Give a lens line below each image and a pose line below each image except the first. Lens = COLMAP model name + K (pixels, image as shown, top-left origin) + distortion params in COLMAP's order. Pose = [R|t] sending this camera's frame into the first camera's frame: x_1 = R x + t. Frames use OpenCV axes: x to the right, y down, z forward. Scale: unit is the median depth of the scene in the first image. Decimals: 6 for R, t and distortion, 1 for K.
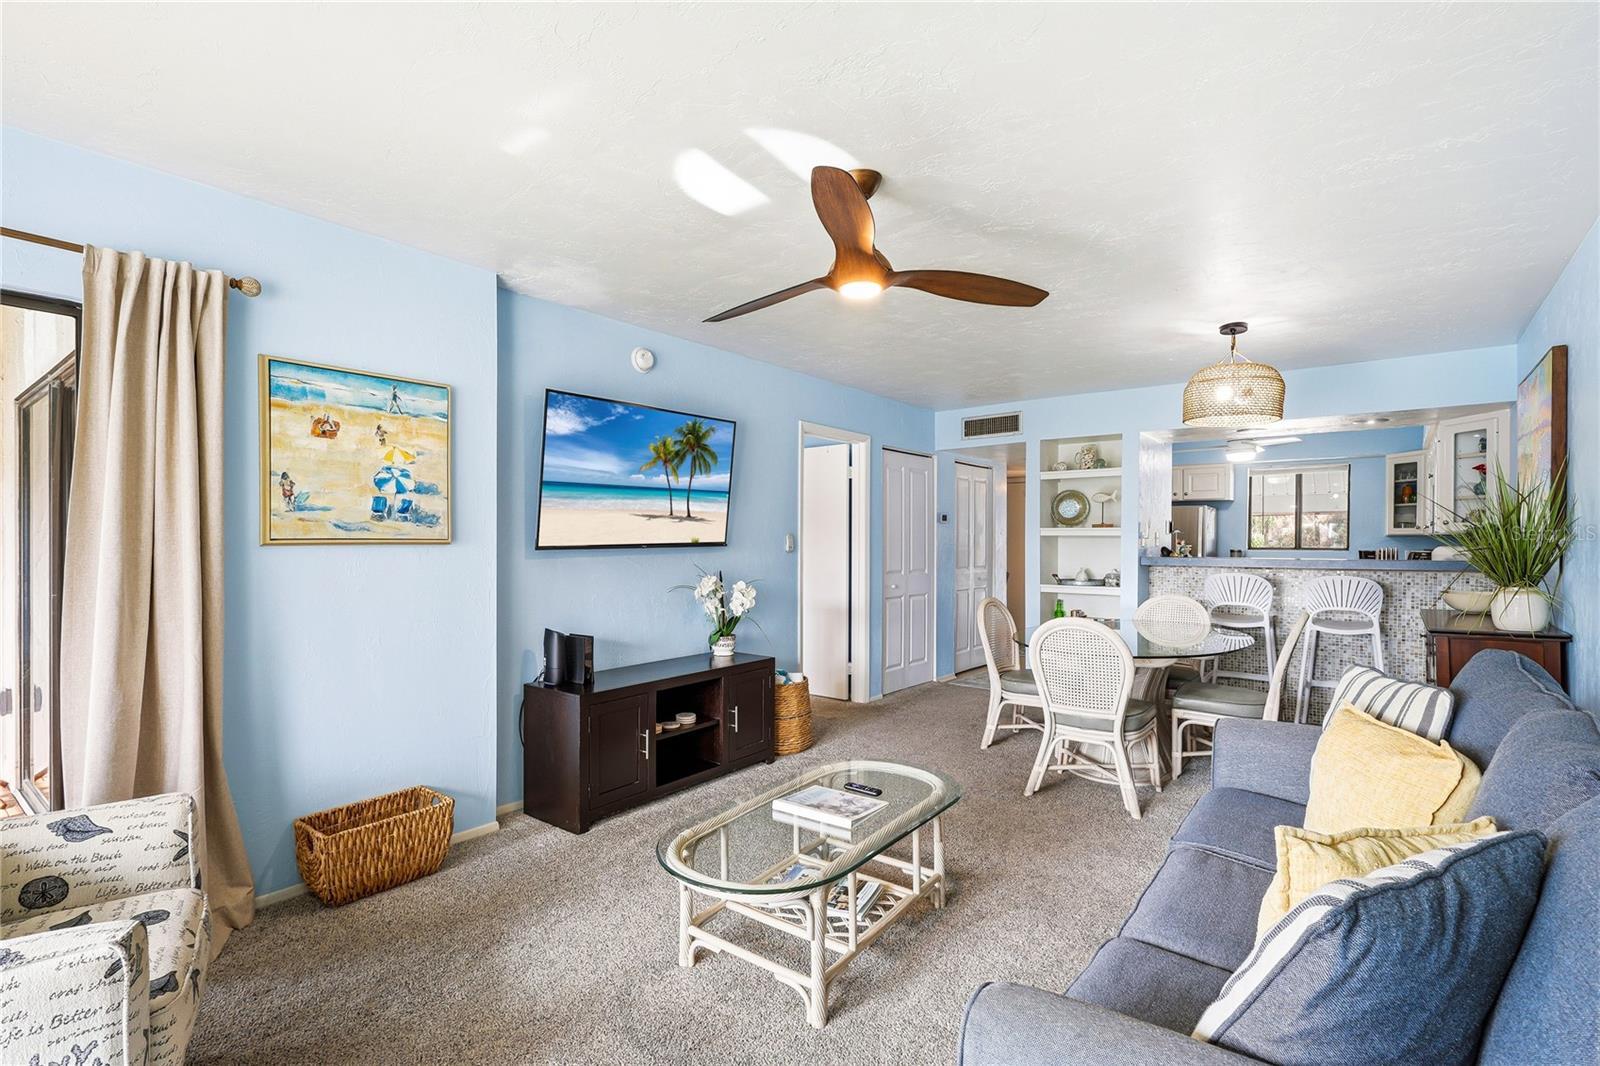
lens RADIAL K [[705.4, 0, 800.0], [0, 705.4, 533.0], [0, 0, 1]] dist [0.014192, 0.000046]
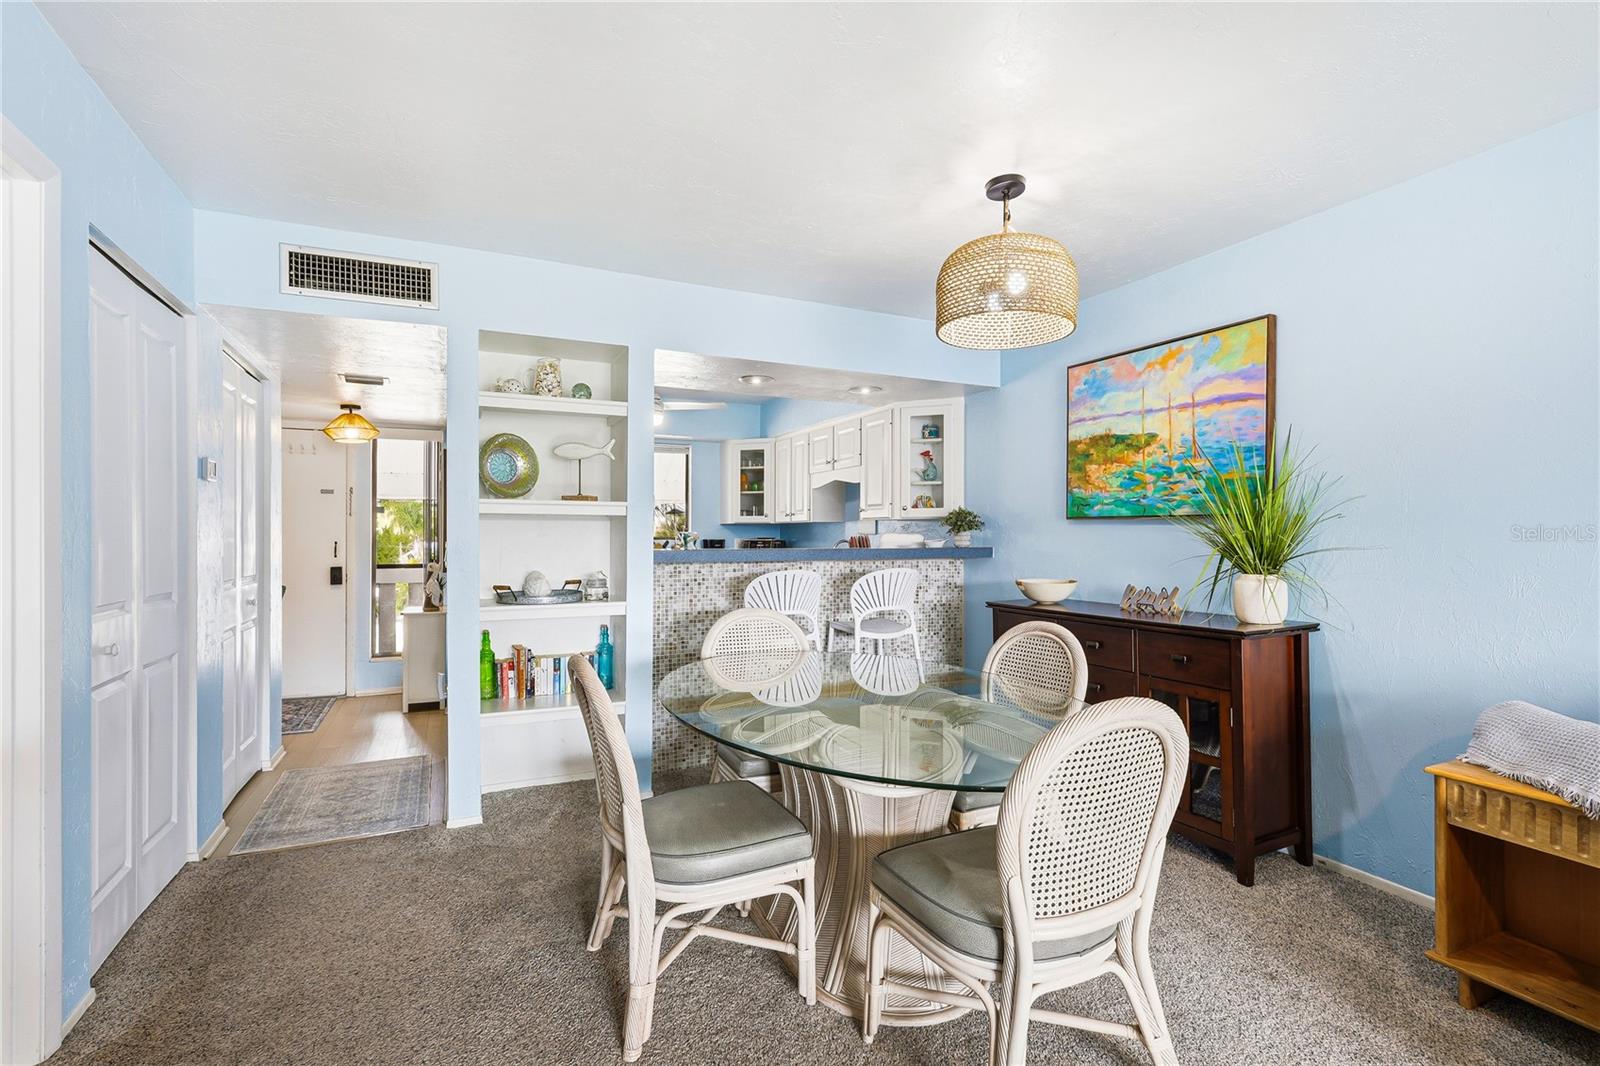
lens RADIAL K [[747.3, 0, 800.0], [0, 747.3, 533.0], [0, 0, 1]] dist [0.000045, -0.000003]
pose [[0.447412, 0.002771, 0.894324, -0.039177], [-0.012757, 0.999913, 0.003284, 0.011778], [-0.894237, -0.012878, 0.447408, 0.471350]]
